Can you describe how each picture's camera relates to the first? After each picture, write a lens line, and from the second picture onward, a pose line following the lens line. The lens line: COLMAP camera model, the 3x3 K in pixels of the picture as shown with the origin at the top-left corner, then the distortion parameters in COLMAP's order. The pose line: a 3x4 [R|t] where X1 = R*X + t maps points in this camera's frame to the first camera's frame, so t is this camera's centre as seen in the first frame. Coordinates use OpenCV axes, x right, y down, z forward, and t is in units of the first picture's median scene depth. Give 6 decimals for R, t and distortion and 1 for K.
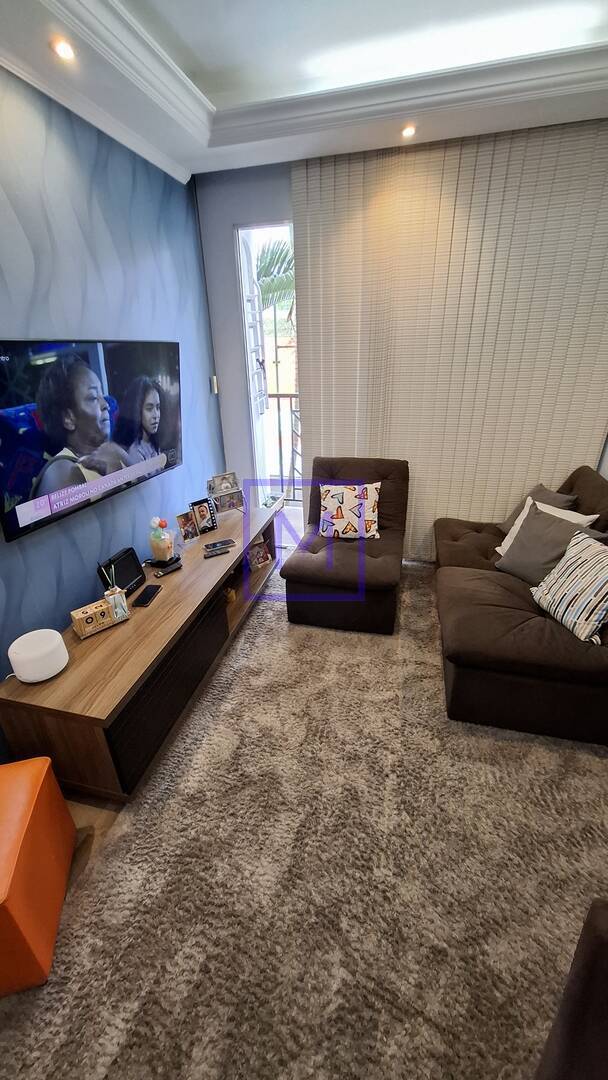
lens RADIAL K [[424.8, 0, 305.1], [0, 424.8, 541.9], [0, 0, 1]] dist [-0.006764, 0.003059]
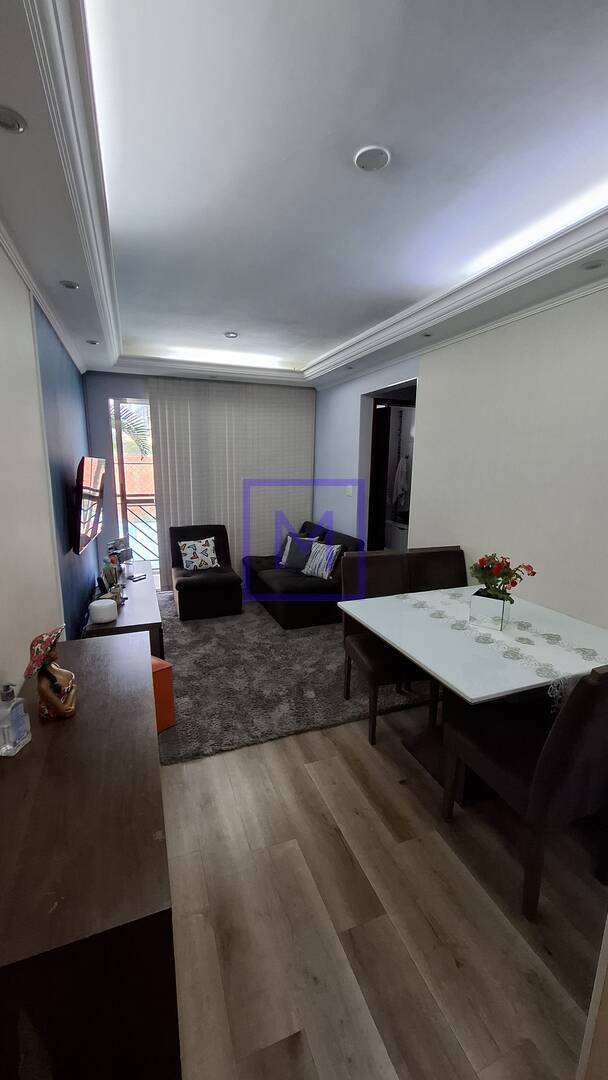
lens RADIAL K [[424.8, 0, 300.0], [0, 424.8, 541.3], [0, 0, 1]] dist [-0.006764, 0.003059]
pose [[0.816774, -0.076174, 0.571908, -0.545654], [0.217662, 0.958683, -0.183165, 0.280658], [-0.534326, 0.274087, 0.799607, -0.598619]]
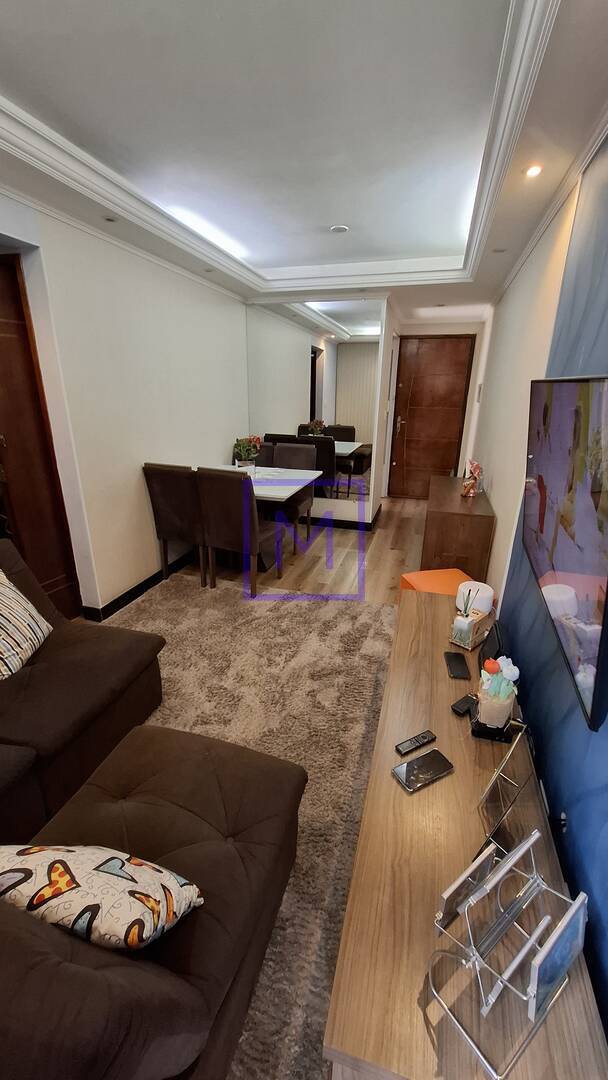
lens RADIAL K [[424.8, 0, 300.8], [0, 424.8, 540.1], [0, 0, 1]] dist [-0.006764, 0.003059]
pose [[-0.998624, -0.005588, 0.052141, -0.070991], [0.032972, 0.706249, 0.707196, -0.492683], [-0.040776, 0.707942, -0.705093, 1.042798]]
